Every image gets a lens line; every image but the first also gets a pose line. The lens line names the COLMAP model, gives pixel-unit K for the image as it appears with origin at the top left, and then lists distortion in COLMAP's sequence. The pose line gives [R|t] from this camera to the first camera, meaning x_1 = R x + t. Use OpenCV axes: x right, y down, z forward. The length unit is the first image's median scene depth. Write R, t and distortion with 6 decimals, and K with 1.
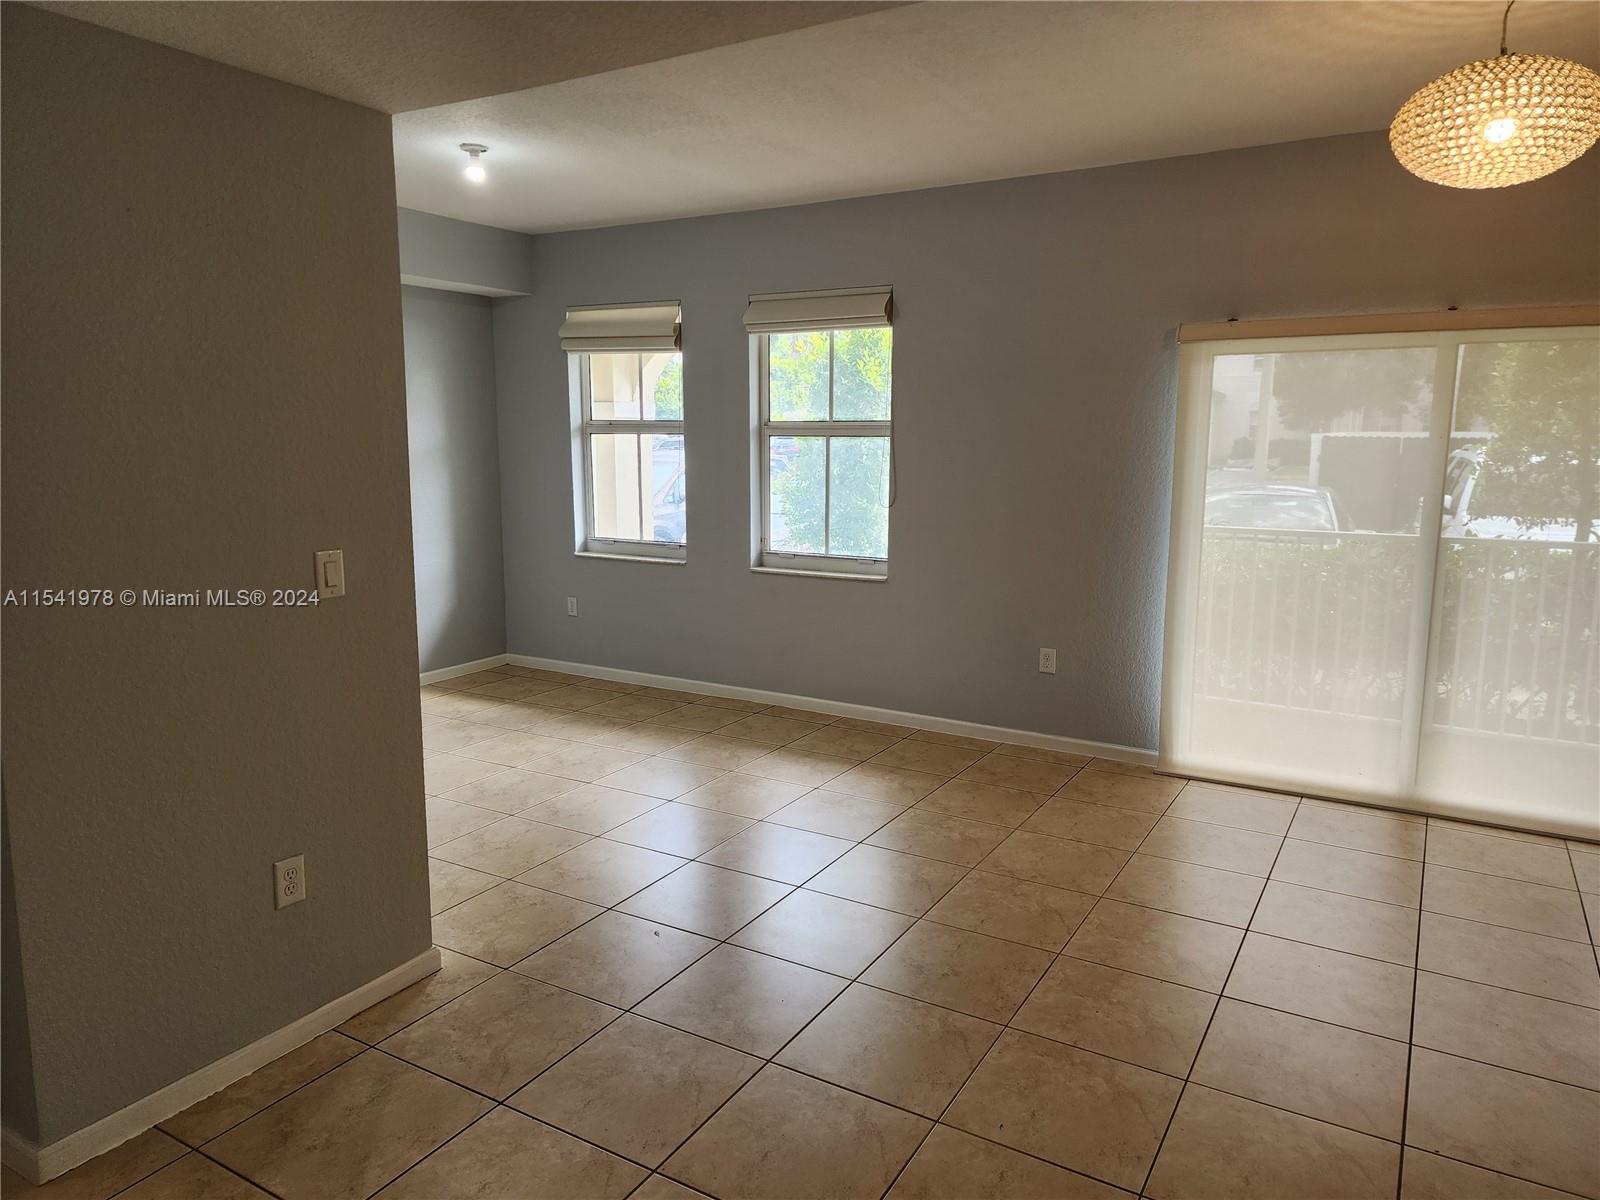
lens RADIAL K [[1077.3, 0, 803.0], [0, 1077.3, 597.1], [0, 0, 1]] dist [0.040329, -0.004575]
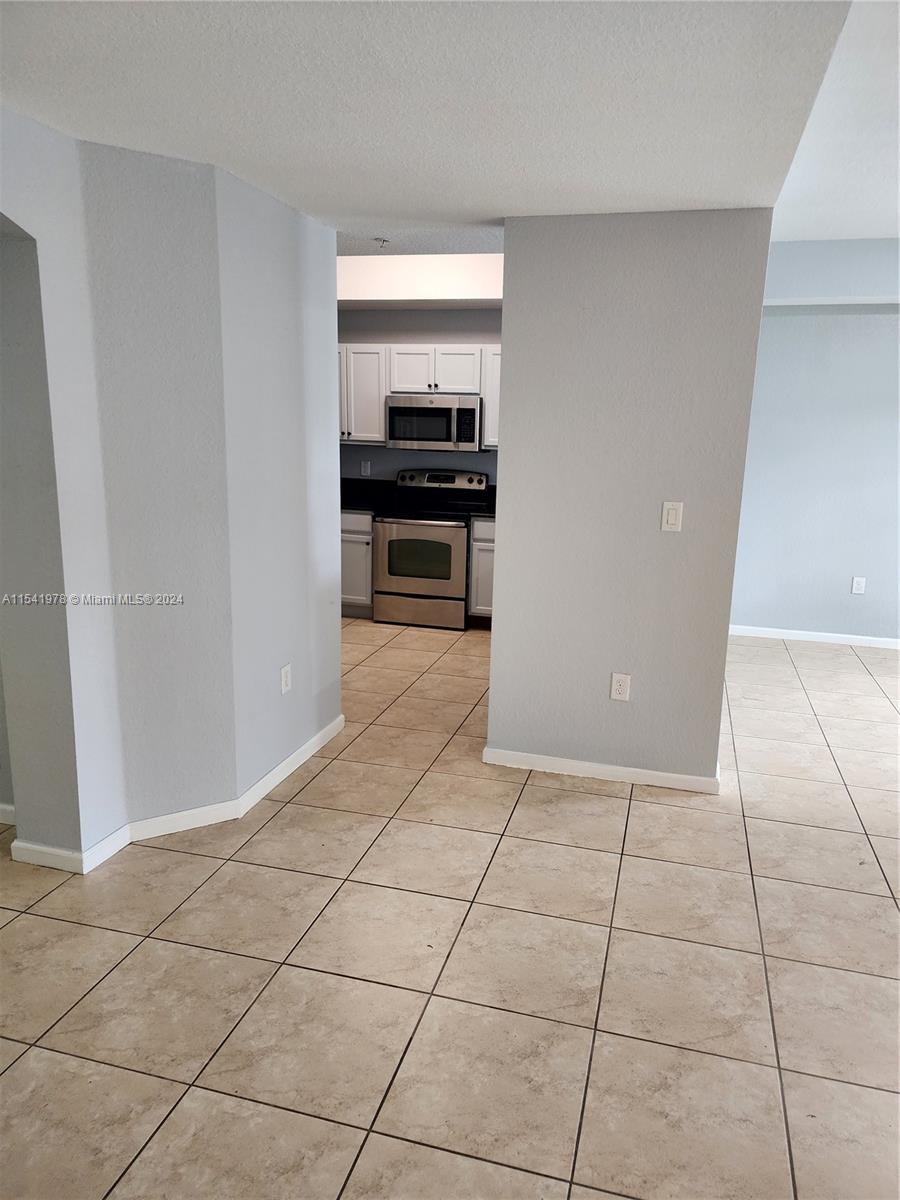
lens RADIAL K [[808.0, 0, 481.3], [0, 808.0, 597.7], [0, 0, 1]] dist [0.040329, -0.004575]
pose [[0.285472, 0.219724, -0.932860, 0.617831], [-0.183799, 0.967848, 0.171719, -0.057466], [0.940597, 0.122438, 0.316679, 0.346605]]
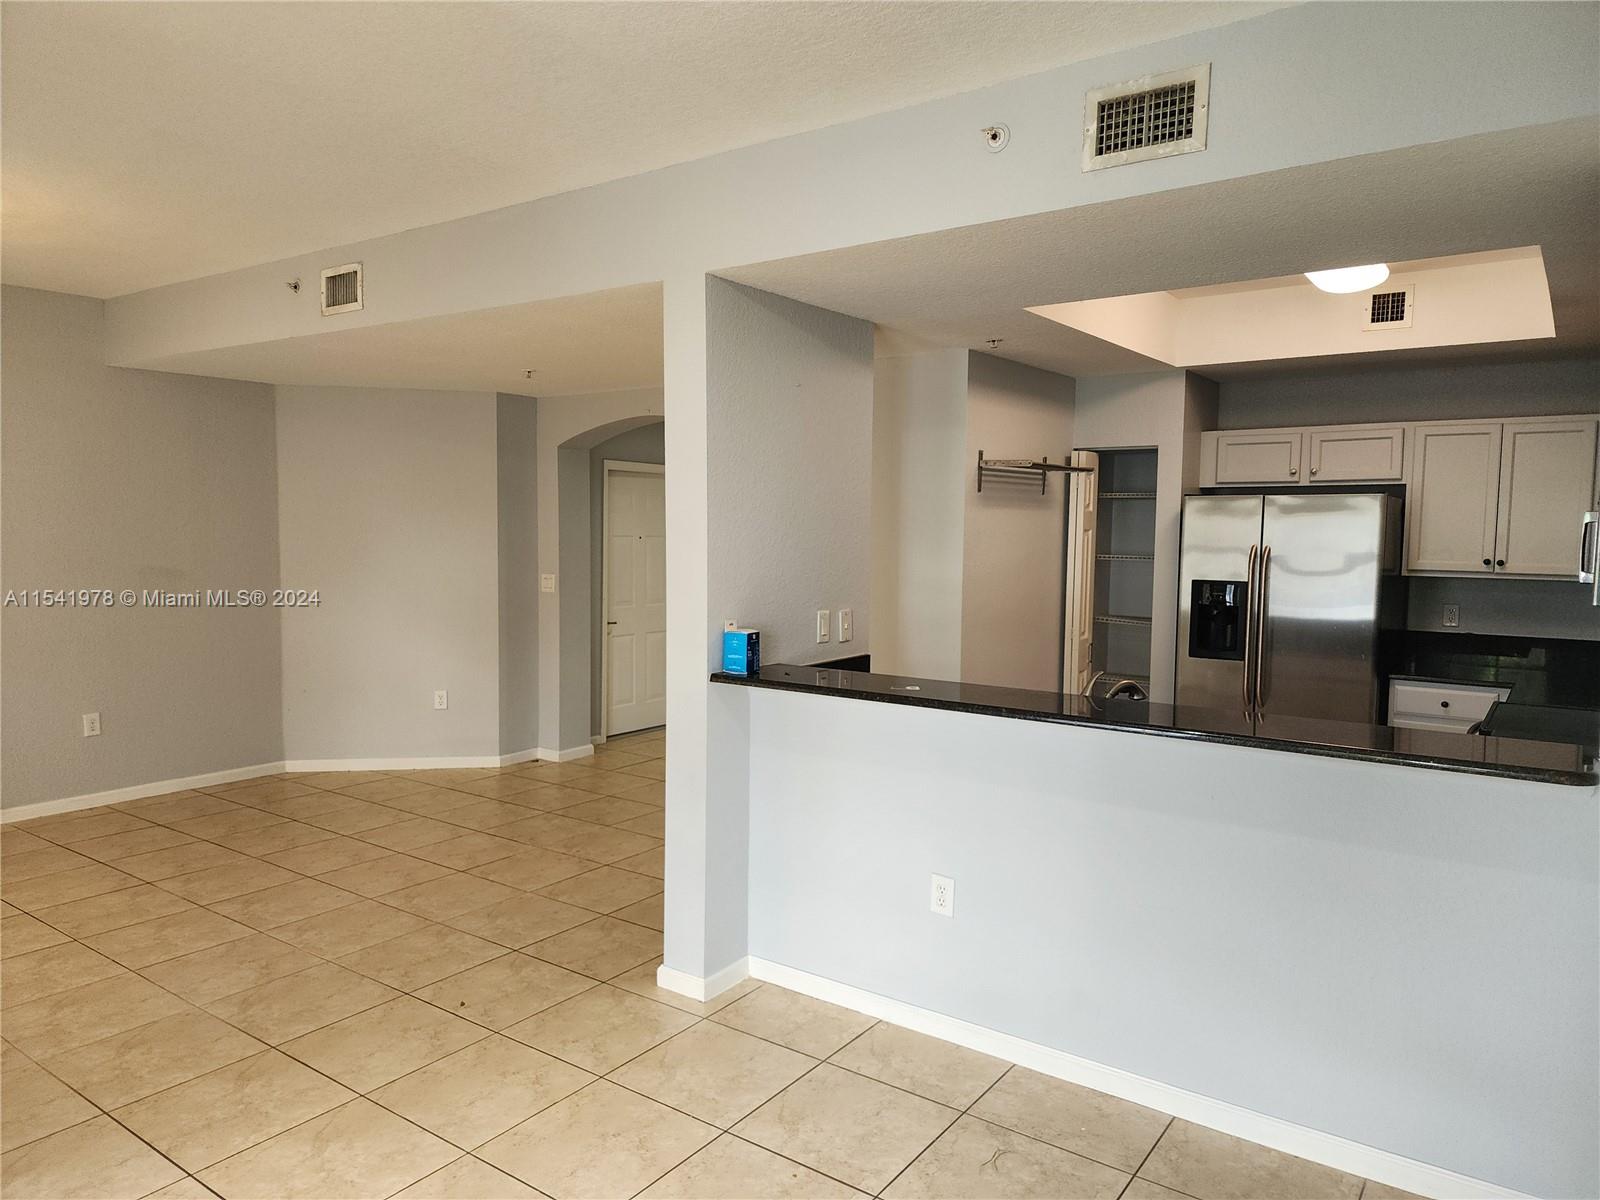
lens RADIAL K [[1077.3, 0, 797.6], [0, 1077.3, 601.1], [0, 0, 1]] dist [0.040329, -0.004575]
pose [[-0.996698, -0.017407, 0.079310, -0.637421], [0.000566, 0.975239, 0.221151, -0.358452], [-0.081196, 0.220466, -0.972009, 2.278199]]
